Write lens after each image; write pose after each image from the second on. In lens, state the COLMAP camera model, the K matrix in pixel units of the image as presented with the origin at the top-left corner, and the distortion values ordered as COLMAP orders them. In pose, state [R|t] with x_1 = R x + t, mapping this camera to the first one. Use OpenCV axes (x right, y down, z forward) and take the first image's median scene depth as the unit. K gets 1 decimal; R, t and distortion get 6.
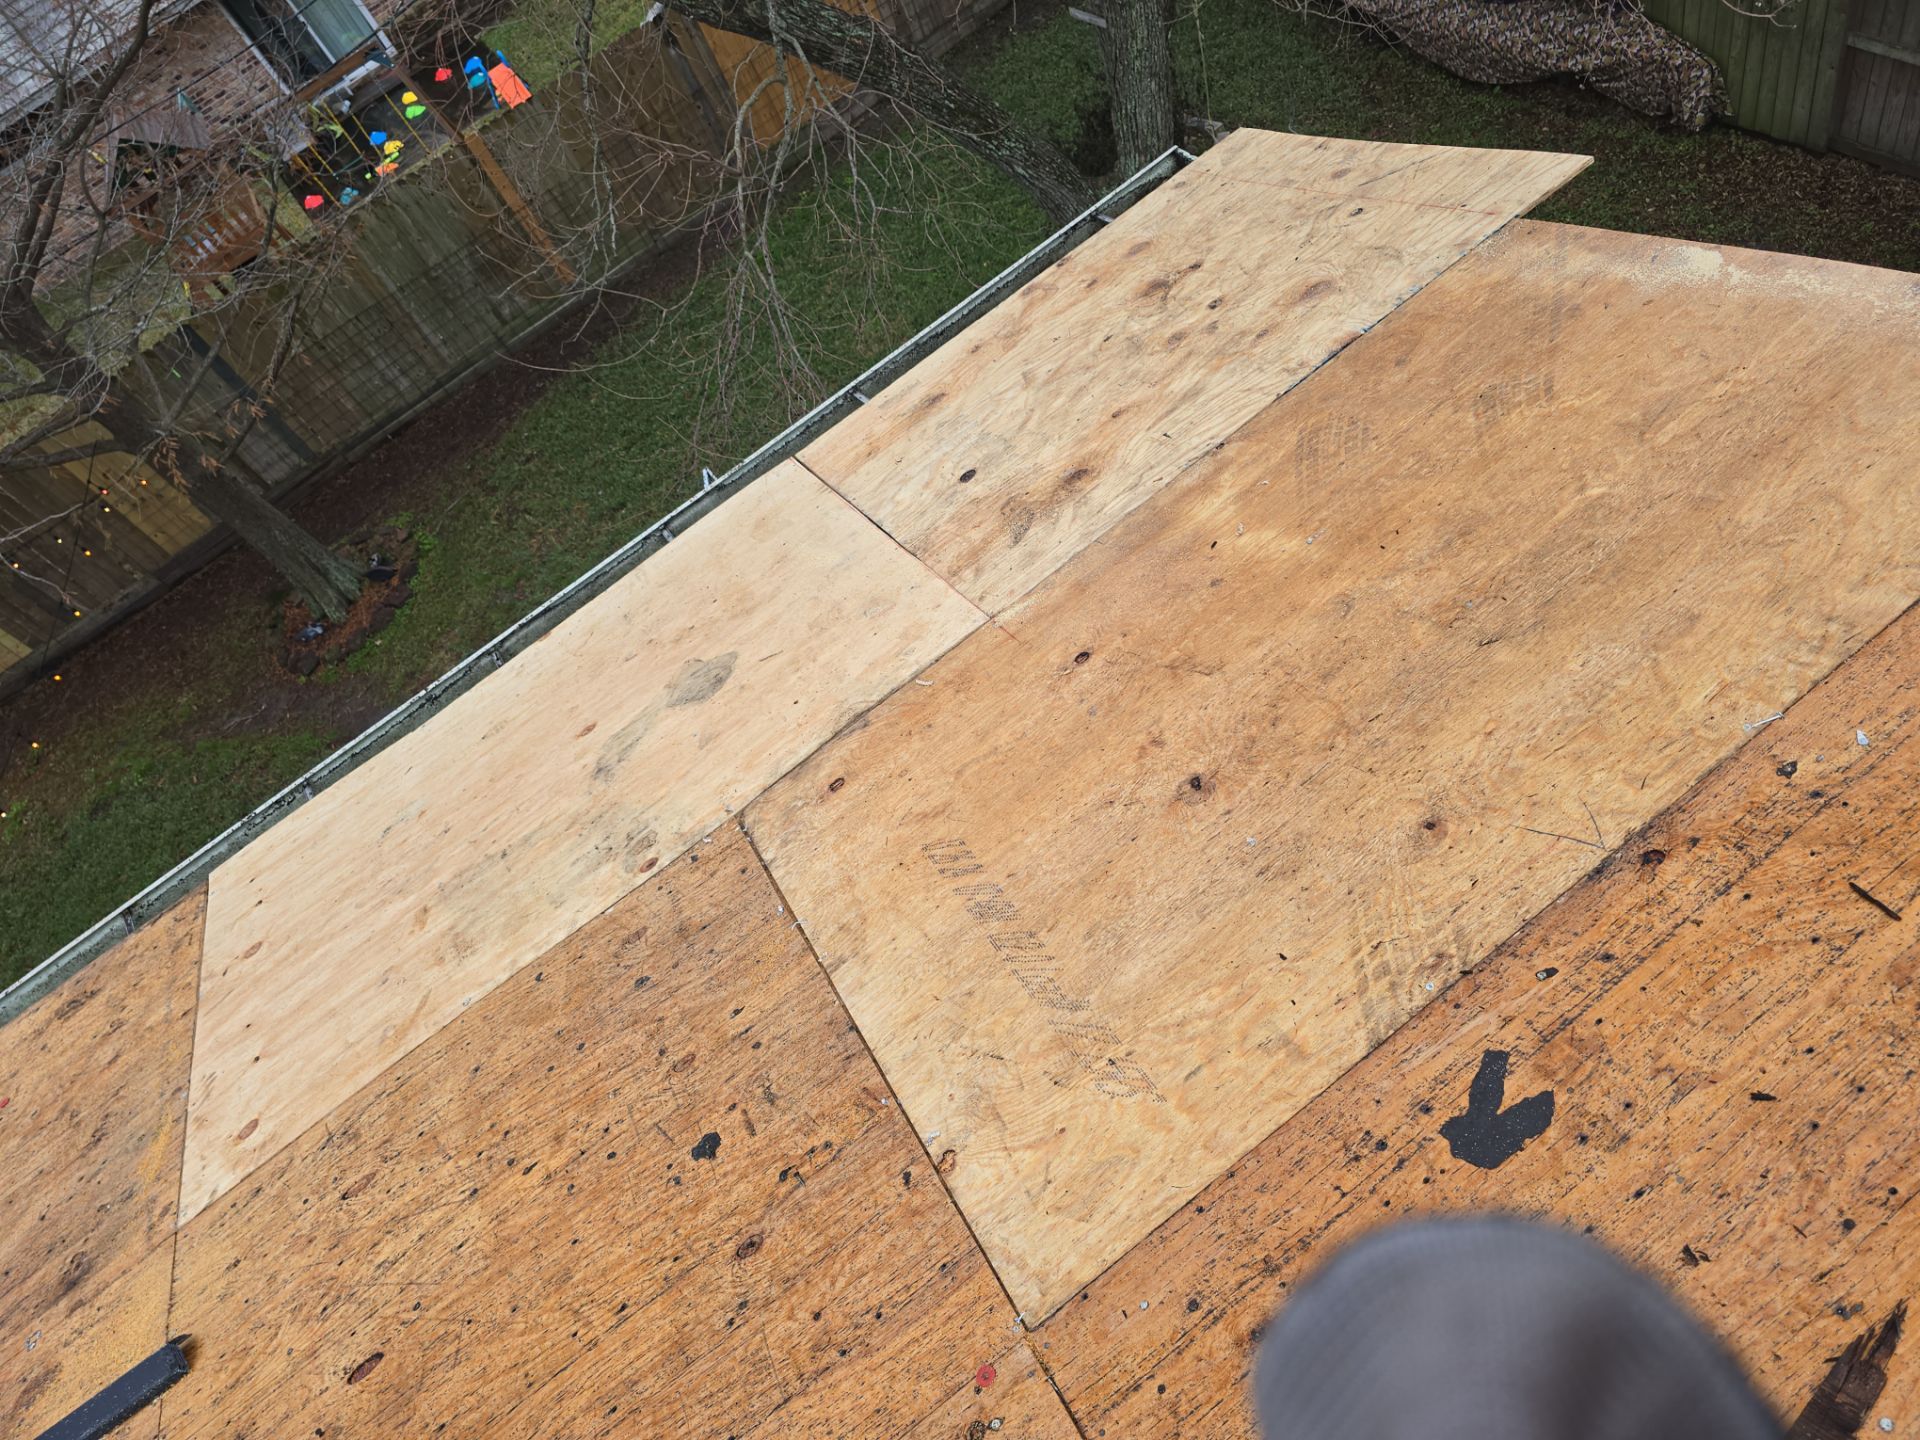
lens RADIAL K [[1309.4, 0, 960.3], [0, 1309.4, 720.9], [0, 0, 1]] dist [0.042665, -0.039655]
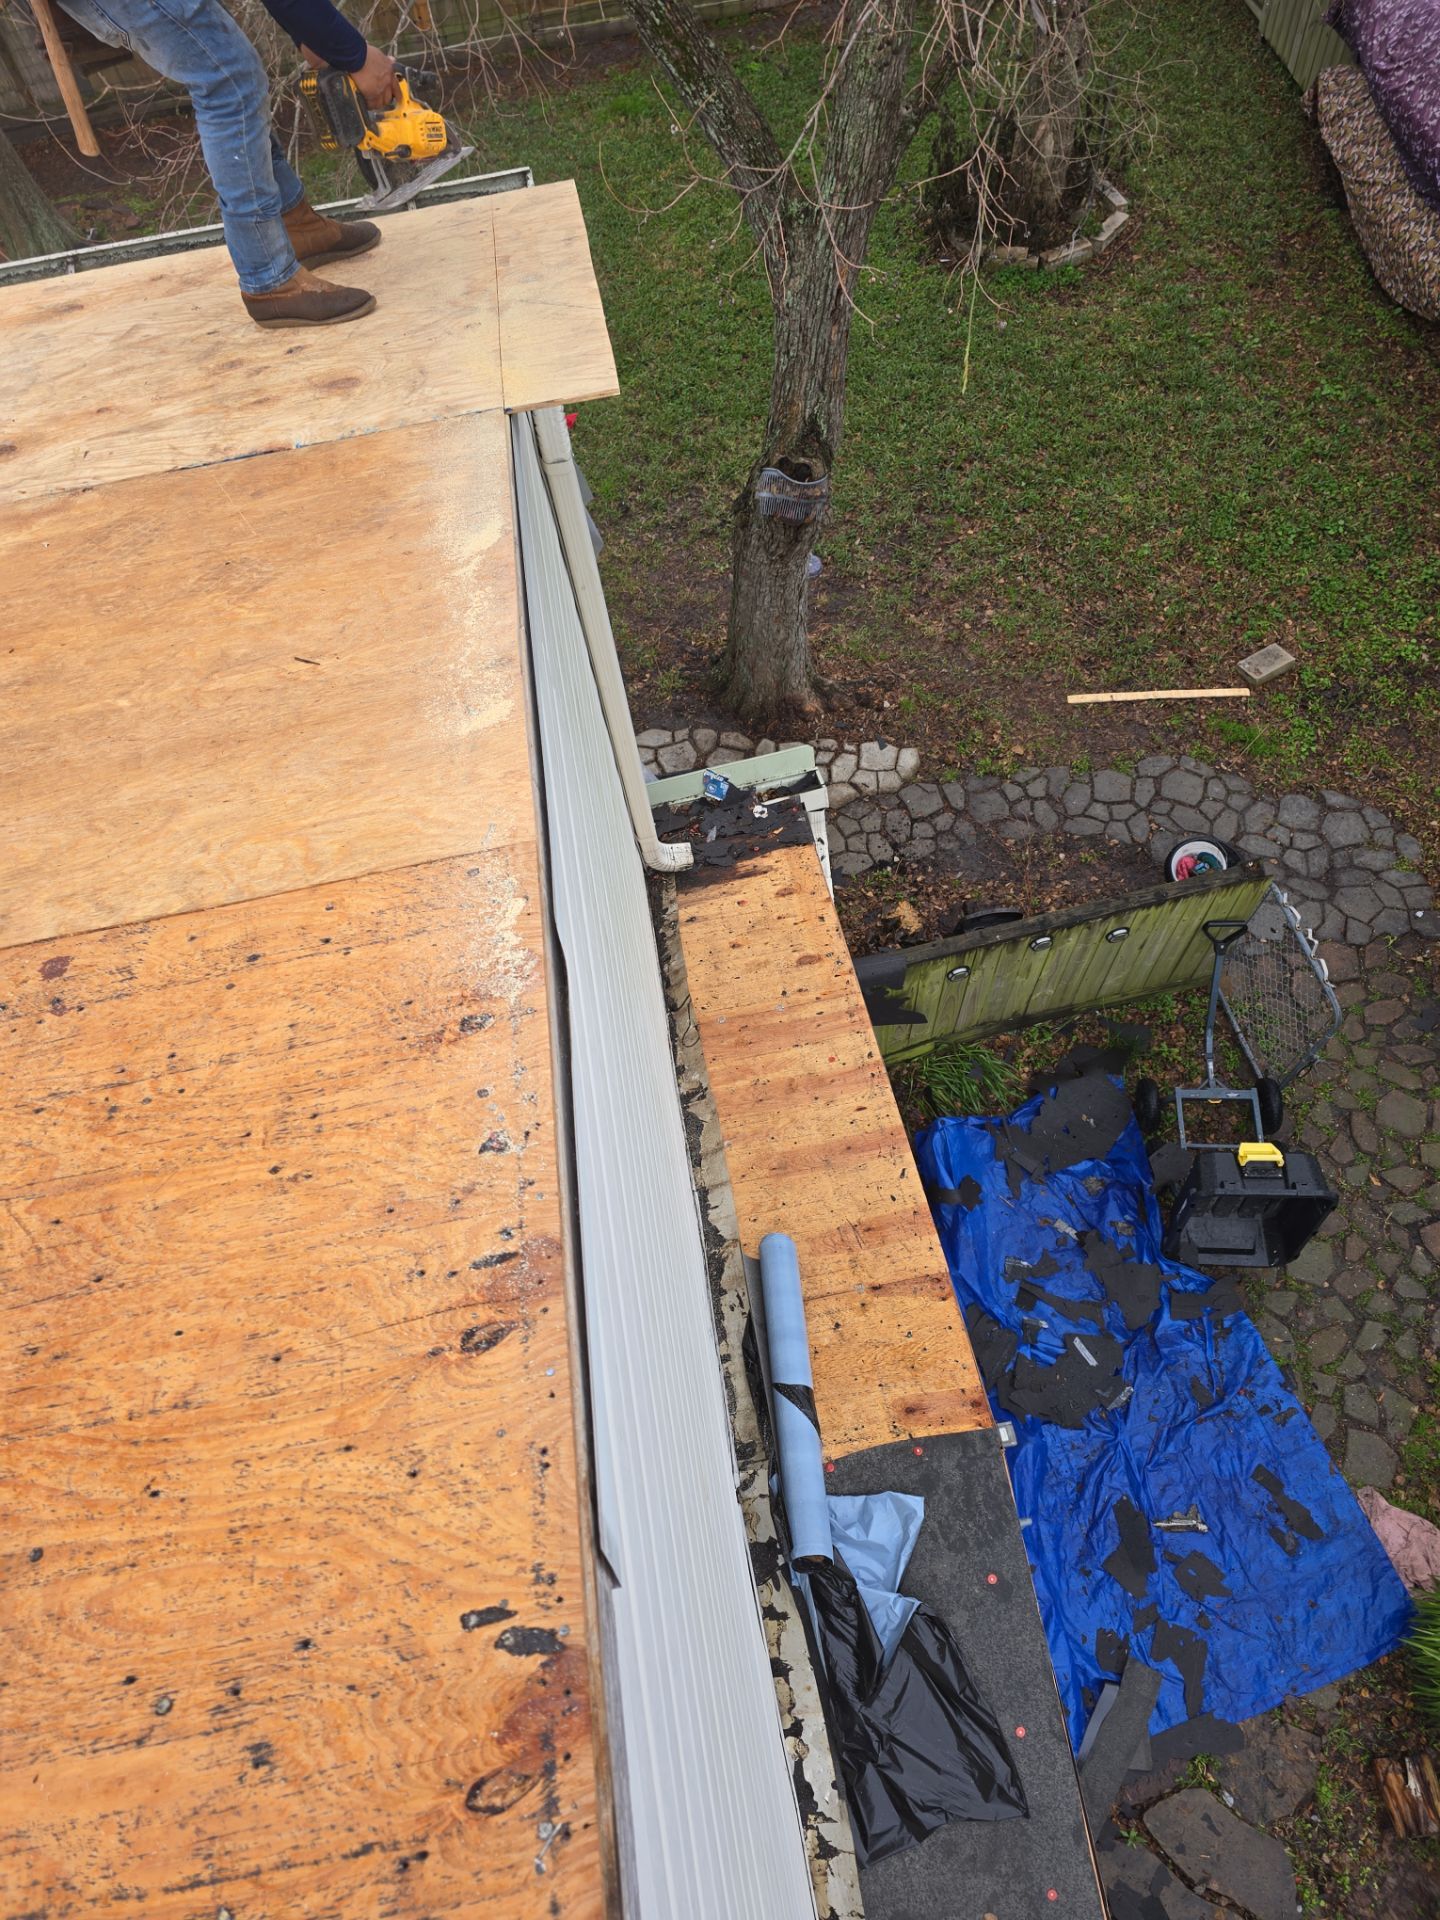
lens RADIAL K [[1309.4, 0, 720.1], [0, 1309.4, 958.4], [0, 0, 1]] dist [0.042665, -0.039655]
pose [[0.893235, 0.445867, 0.057742, 0.682949], [-0.448038, 0.872116, 0.196664, -0.300792], [0.037328, -0.201537, 0.978769, 0.035024]]
